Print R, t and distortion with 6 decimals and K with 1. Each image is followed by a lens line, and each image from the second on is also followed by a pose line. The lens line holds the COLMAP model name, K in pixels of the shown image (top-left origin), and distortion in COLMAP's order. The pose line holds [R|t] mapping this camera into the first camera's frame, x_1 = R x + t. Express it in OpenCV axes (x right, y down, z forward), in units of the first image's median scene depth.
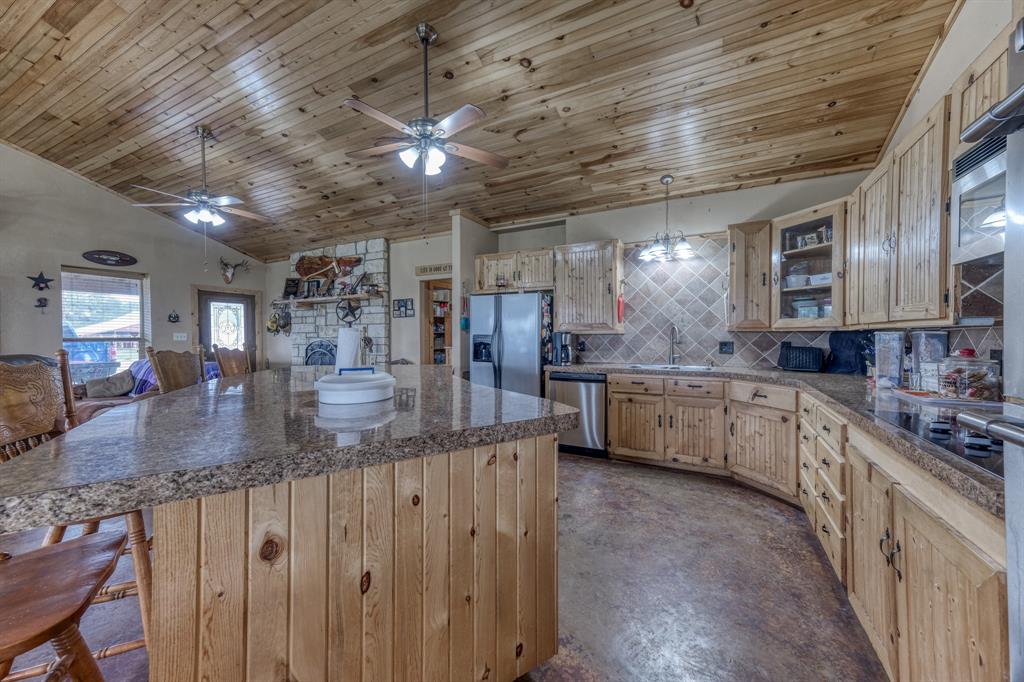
lens RADIAL K [[382.4, 0, 512.0], [0, 382.4, 341.0], [0, 0, 1]] dist [0.011156, 0.000135]
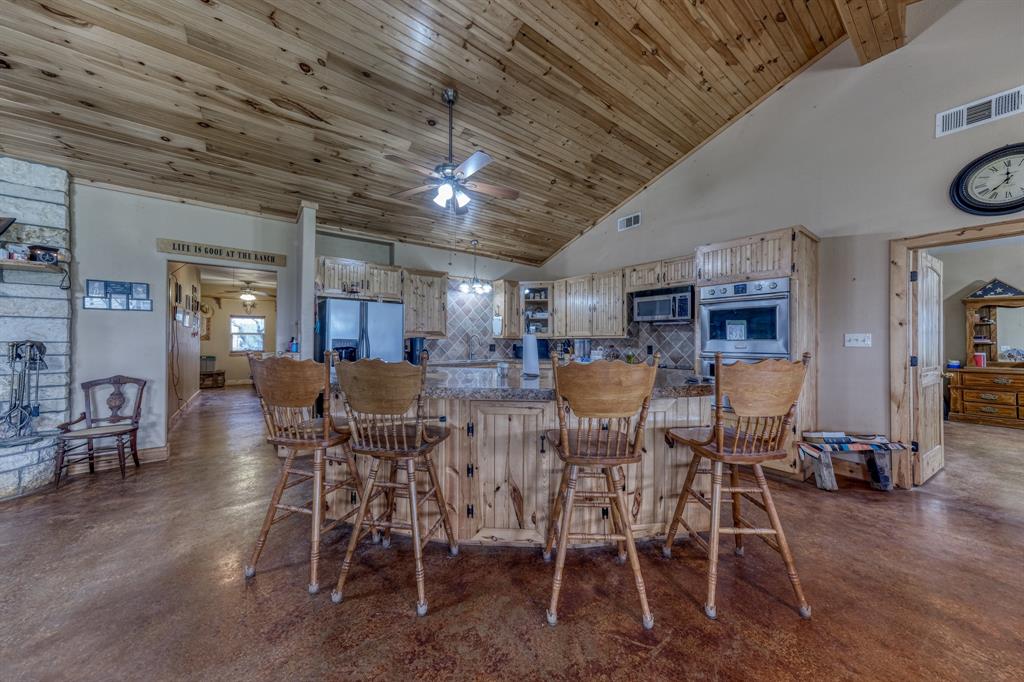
lens RADIAL K [[344.5, 0, 511.9], [0, 344.5, 337.9], [0, 0, 1]] dist [0.017773, 0.000157]
pose [[0.426785, 0.010178, 0.904296, -0.526427], [0.008890, 0.999841, -0.015449, -0.001345], [-0.904309, 0.014633, 0.426627, 0.164926]]
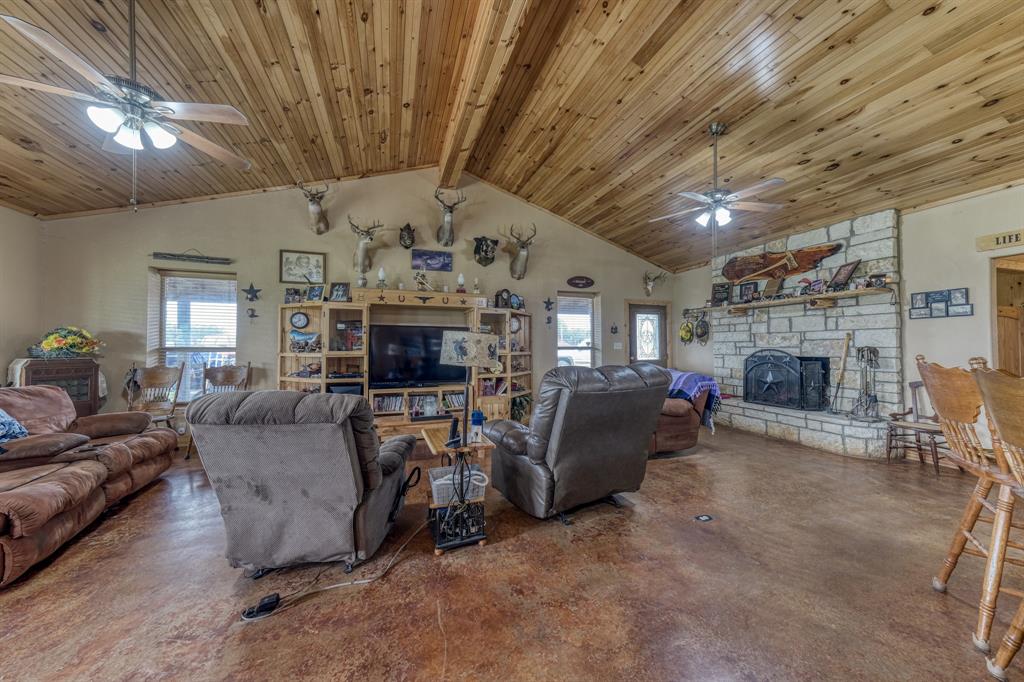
lens RADIAL K [[348.7, 0, 512.0], [0, 348.7, 341.0], [0, 0, 1]] dist [0.001121, 0.000179]
pose [[0.726841, -0.007449, -0.686766, -0.403353], [-0.010164, 0.999715, -0.021601, -0.000005], [0.686731, 0.022681, 0.726558, 0.041146]]
